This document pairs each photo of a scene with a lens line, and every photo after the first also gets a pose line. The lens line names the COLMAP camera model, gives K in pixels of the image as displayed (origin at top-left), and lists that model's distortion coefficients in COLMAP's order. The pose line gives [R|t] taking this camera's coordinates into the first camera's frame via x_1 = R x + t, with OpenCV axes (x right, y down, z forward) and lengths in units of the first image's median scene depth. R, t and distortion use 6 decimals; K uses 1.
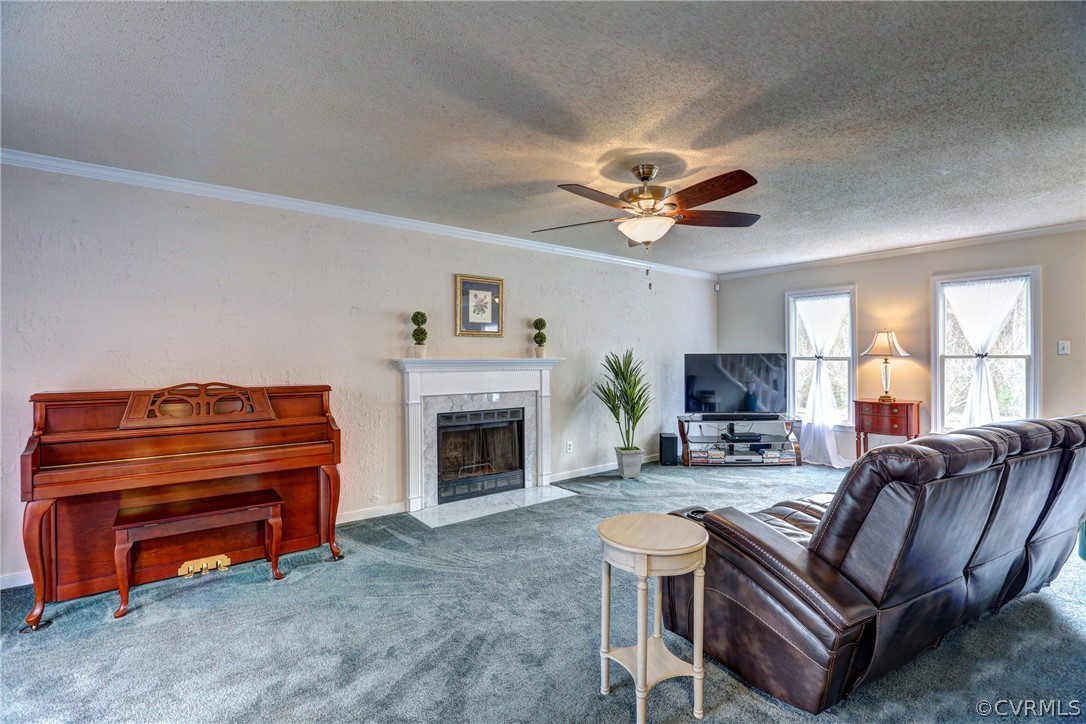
lens RADIAL K [[493.5, 0, 549.9], [0, 493.5, 363.2], [0, 0, 1]] dist [-0.044764, 0.014952]
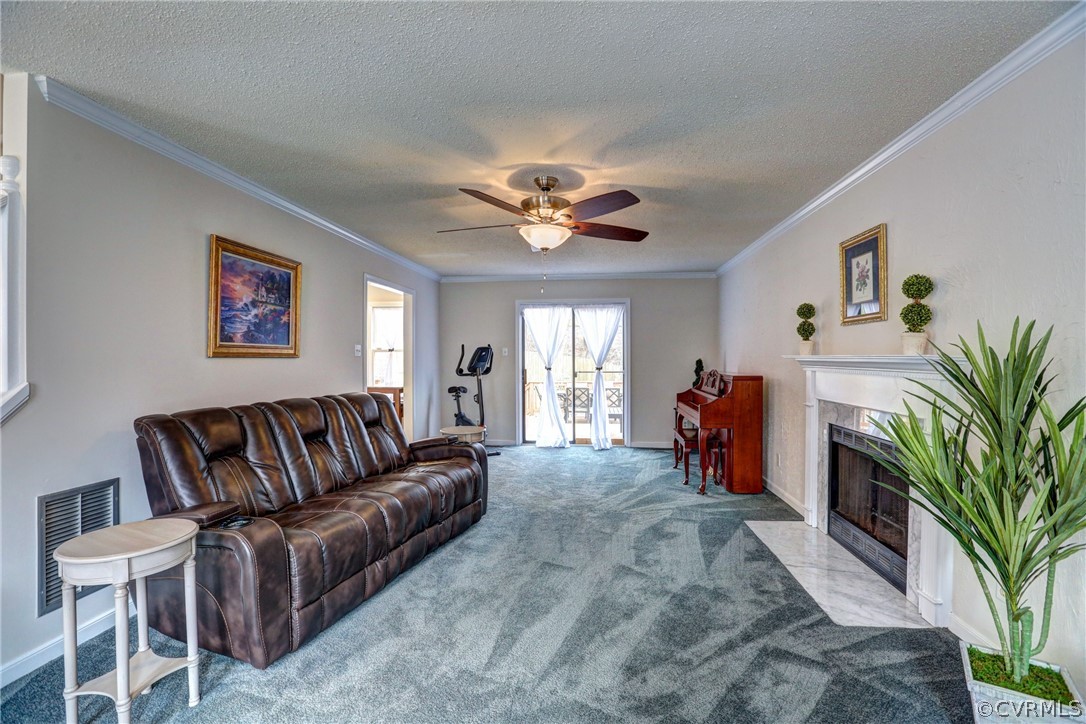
lens RADIAL K [[493.5, 0, 550.3], [0, 493.5, 361.1], [0, 0, 1]] dist [-0.044764, 0.014952]
pose [[-0.700032, 0.011904, -0.714012, 0.644189], [-0.000406, 0.999854, 0.017068, -0.013395], [0.714111, 0.012238, -0.699926, 1.184763]]
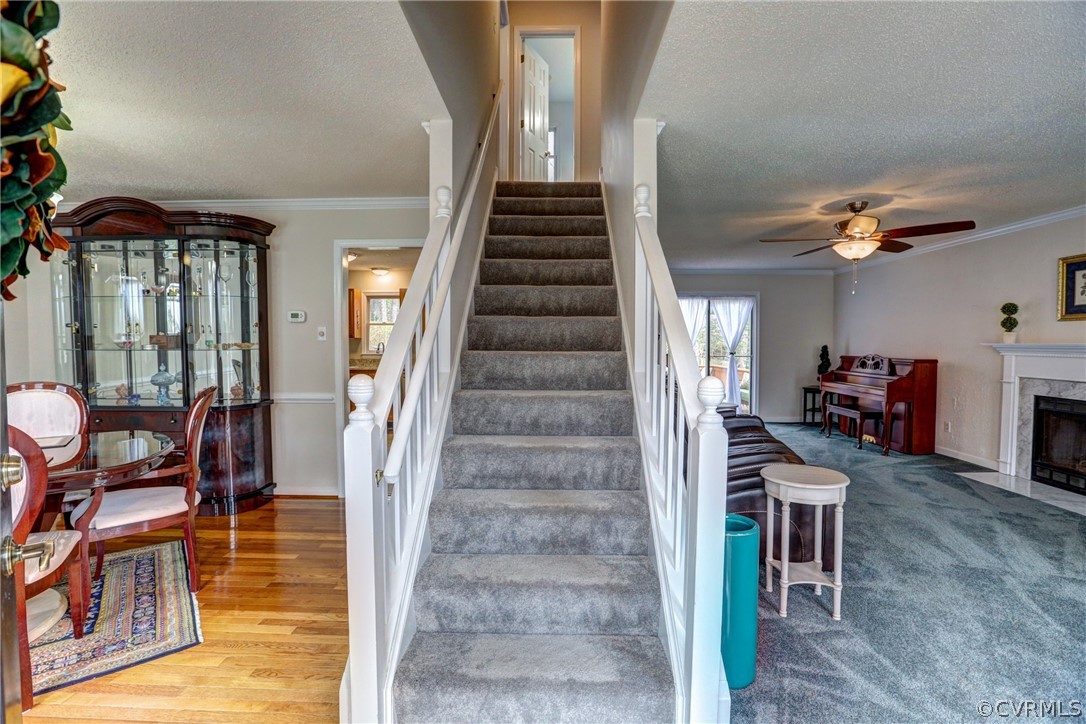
lens RADIAL K [[493.5, 0, 546.4], [0, 493.5, 359.5], [0, 0, 1]] dist [-0.044764, 0.014952]
pose [[-0.637835, 0.031463, -0.769530, 1.194040], [-0.002846, 0.999062, 0.043207, -0.015952], [0.770168, 0.029749, -0.637148, 0.809527]]
